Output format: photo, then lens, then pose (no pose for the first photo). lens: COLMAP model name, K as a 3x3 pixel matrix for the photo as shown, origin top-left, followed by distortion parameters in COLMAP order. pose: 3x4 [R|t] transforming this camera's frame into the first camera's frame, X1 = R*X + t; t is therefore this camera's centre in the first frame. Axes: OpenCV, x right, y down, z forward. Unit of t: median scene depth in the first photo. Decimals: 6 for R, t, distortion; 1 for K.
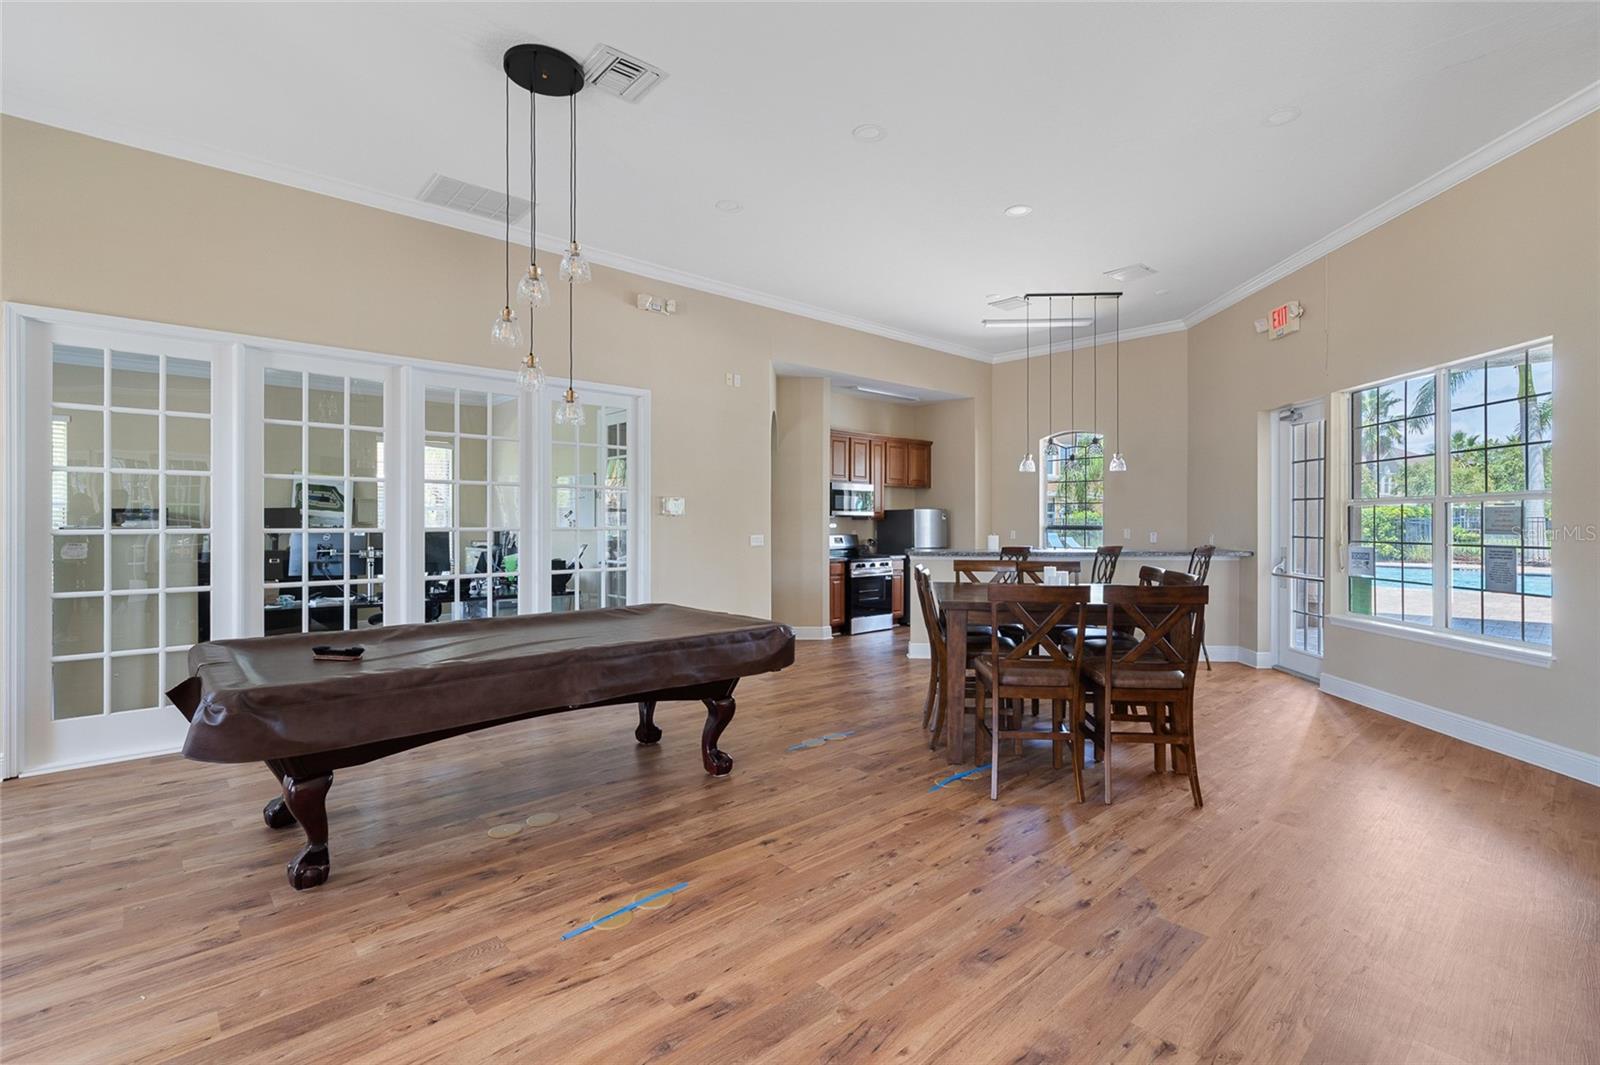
lens RADIAL K [[748.7, 0, 798.1], [0, 748.7, 532.3], [0, 0, 1]] dist [0.002489, 0.000128]
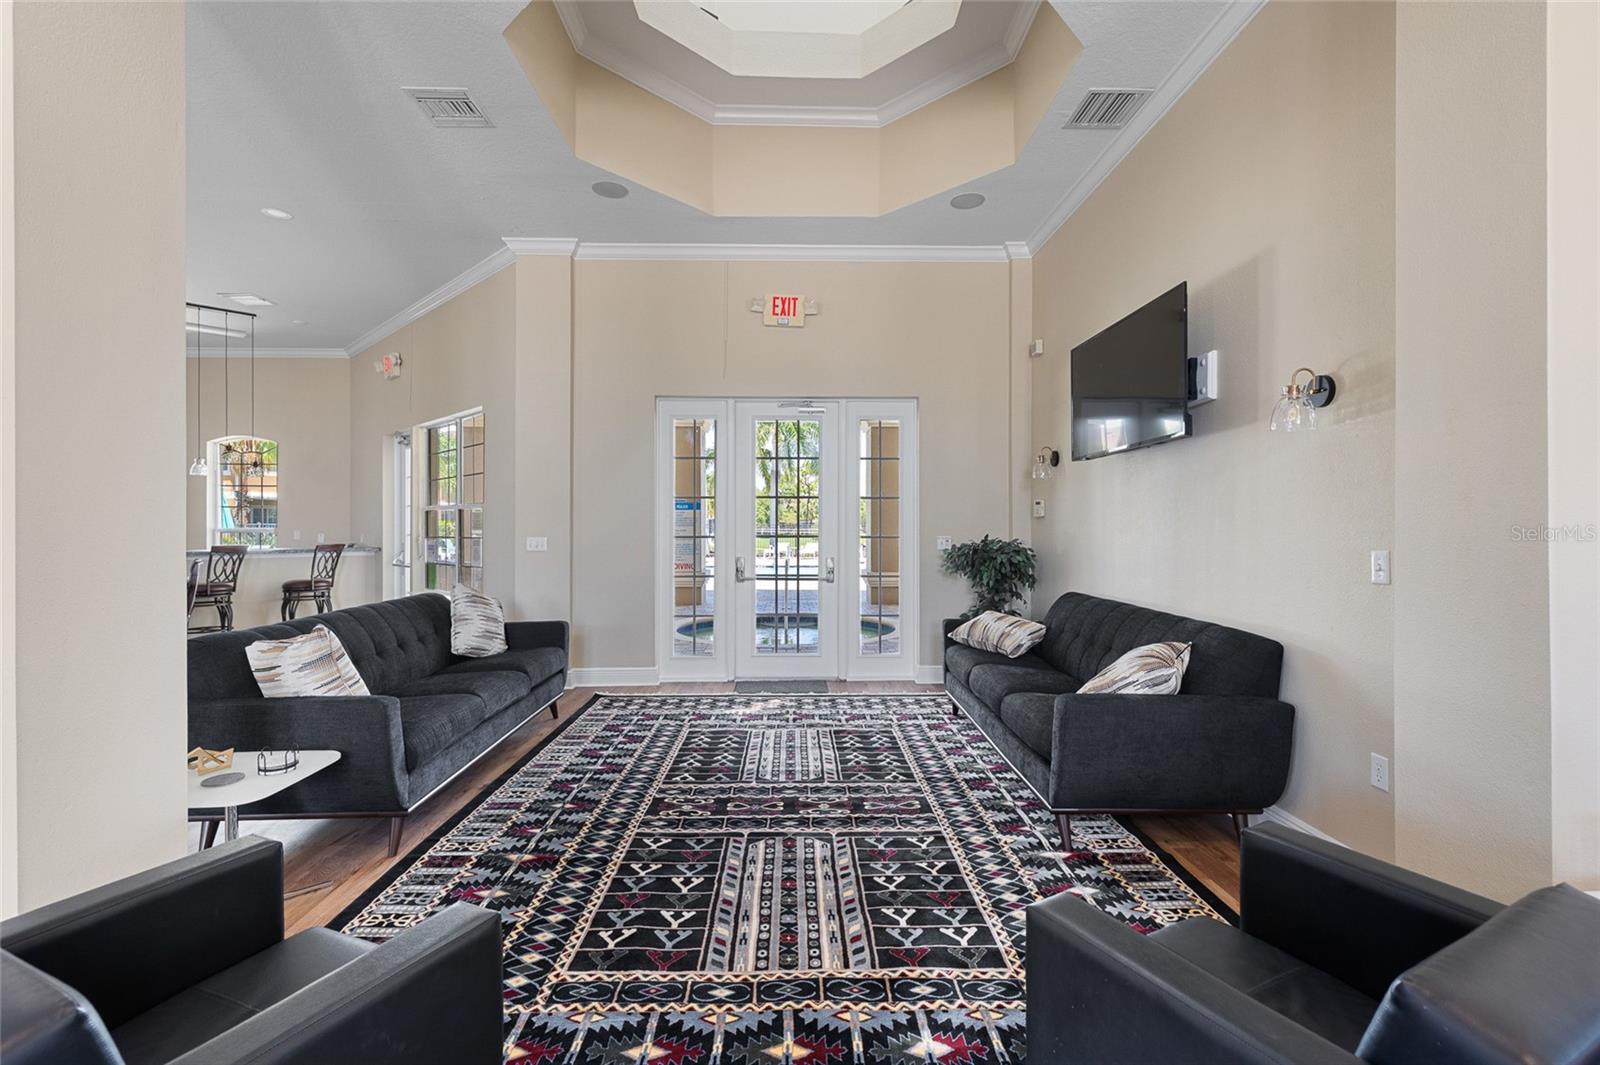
lens RADIAL K [[643.4, 0, 800.2], [0, 643.4, 525.2], [0, 0, 1]] dist [-0.001243, -0.000056]
pose [[0.672246, 0.001112, 0.740327, 0.271205], [0.001623, 0.999994, -0.002976, -0.006351], [-0.740326, 0.003202, 0.672241, -0.222887]]
